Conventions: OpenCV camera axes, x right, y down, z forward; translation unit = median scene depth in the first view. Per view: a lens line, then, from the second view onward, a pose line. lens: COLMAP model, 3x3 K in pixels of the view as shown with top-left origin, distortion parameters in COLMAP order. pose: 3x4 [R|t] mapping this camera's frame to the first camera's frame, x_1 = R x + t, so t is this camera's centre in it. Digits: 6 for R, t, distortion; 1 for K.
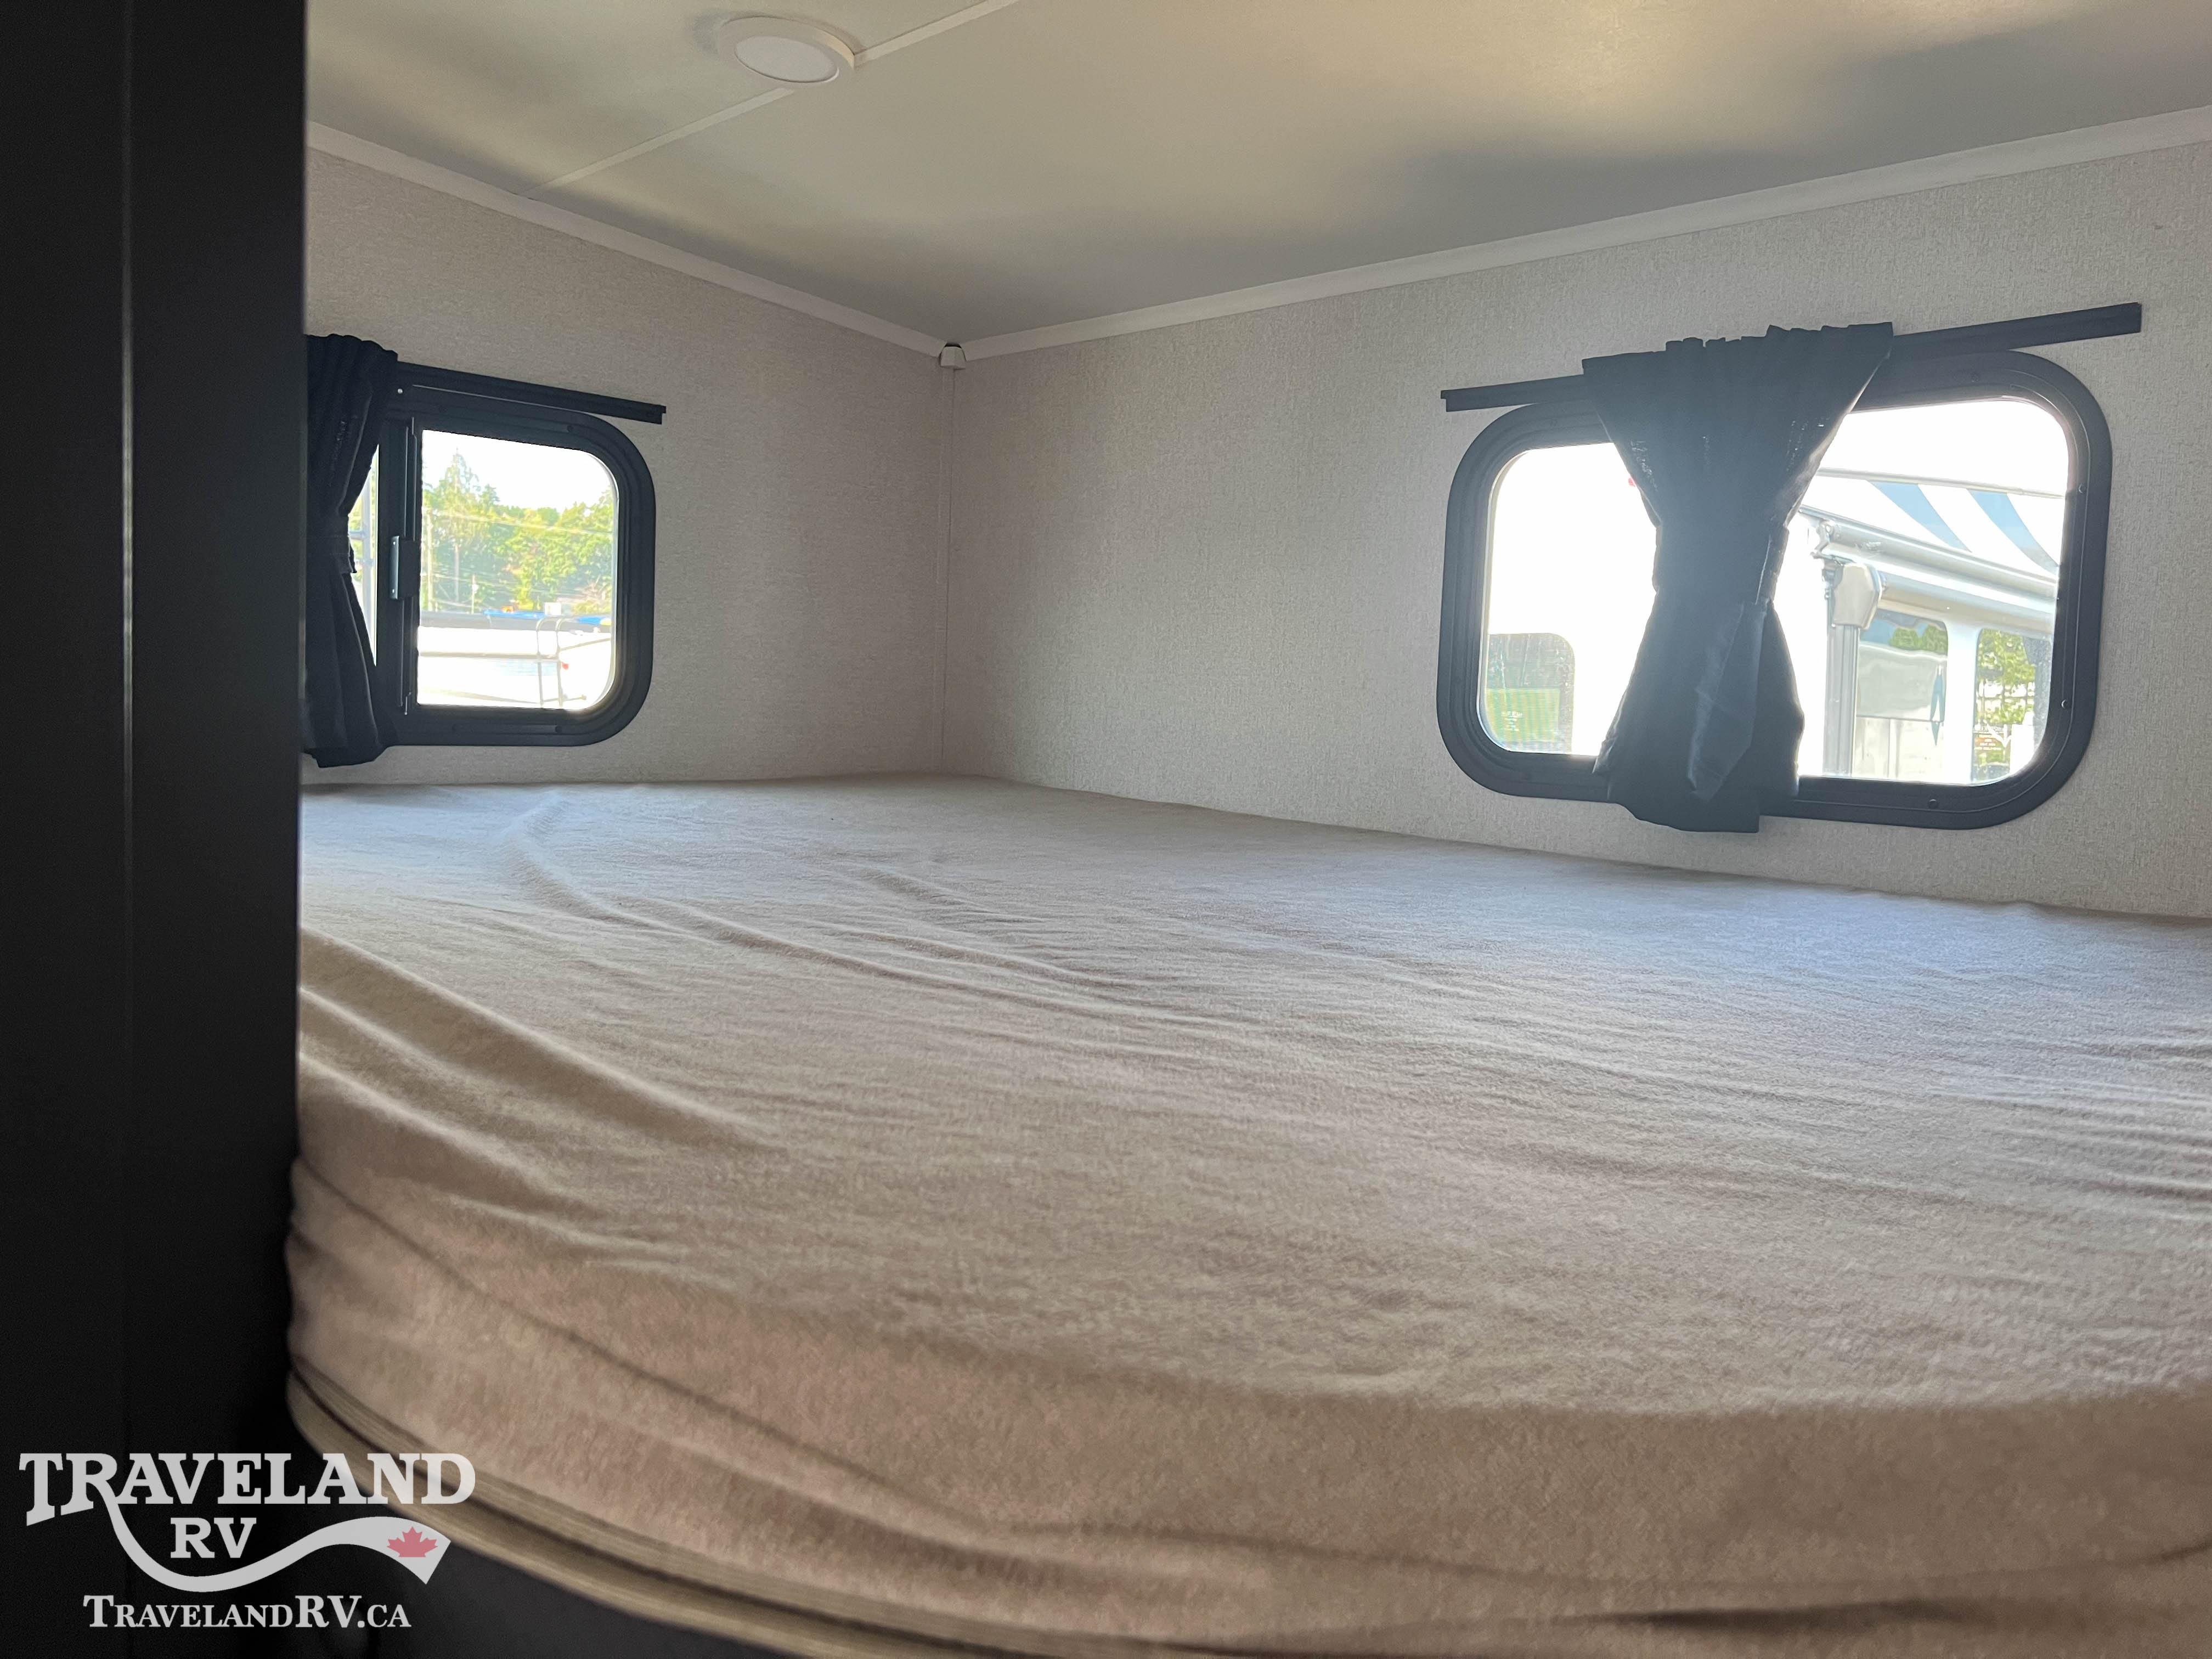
lens RADIAL K [[1662.9, 0, 1110.4], [0, 1662.9, 813.7], [0, 0, 1]] dist [0.070541, -0.093080]
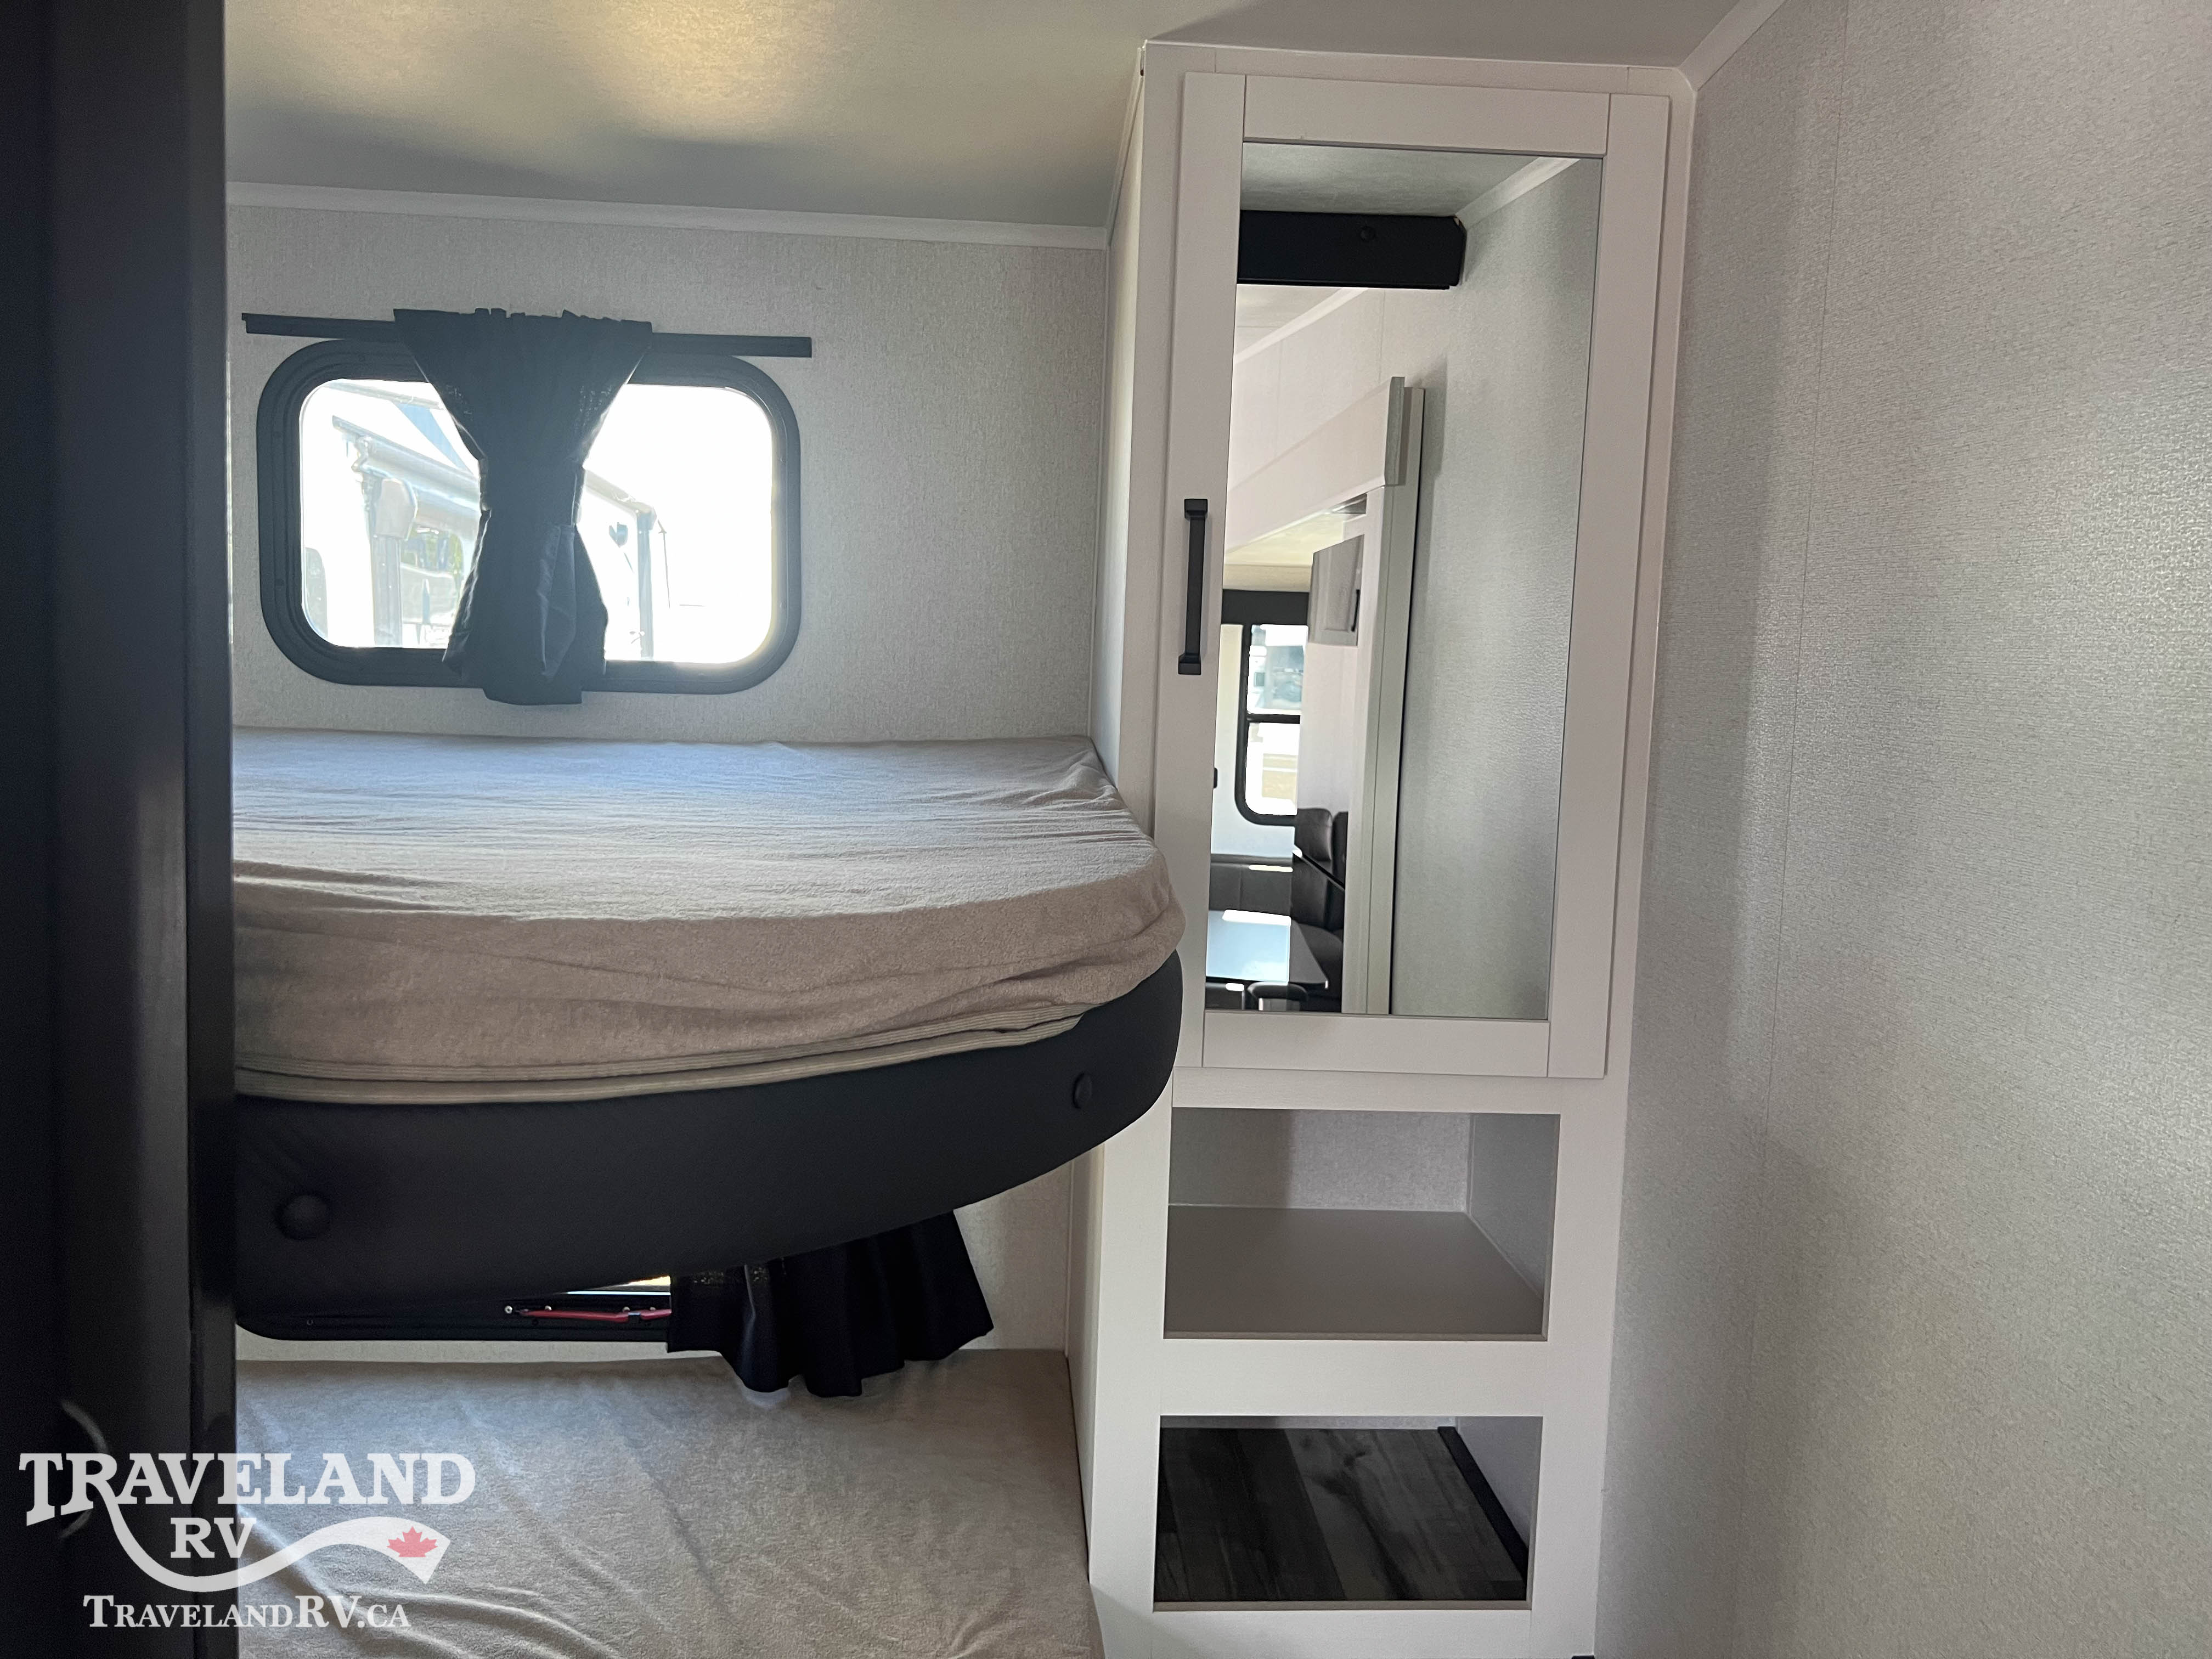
lens RADIAL K [[1662.9, 0, 1110.4], [0, 1662.9, 813.7], [0, 0, 1]] dist [0.070541, -0.093080]
pose [[0.645550, -0.093276, 0.758001, -0.340270], [0.053333, 0.995596, 0.077092, 0.017708], [-0.761854, -0.009340, 0.647682, -0.156743]]
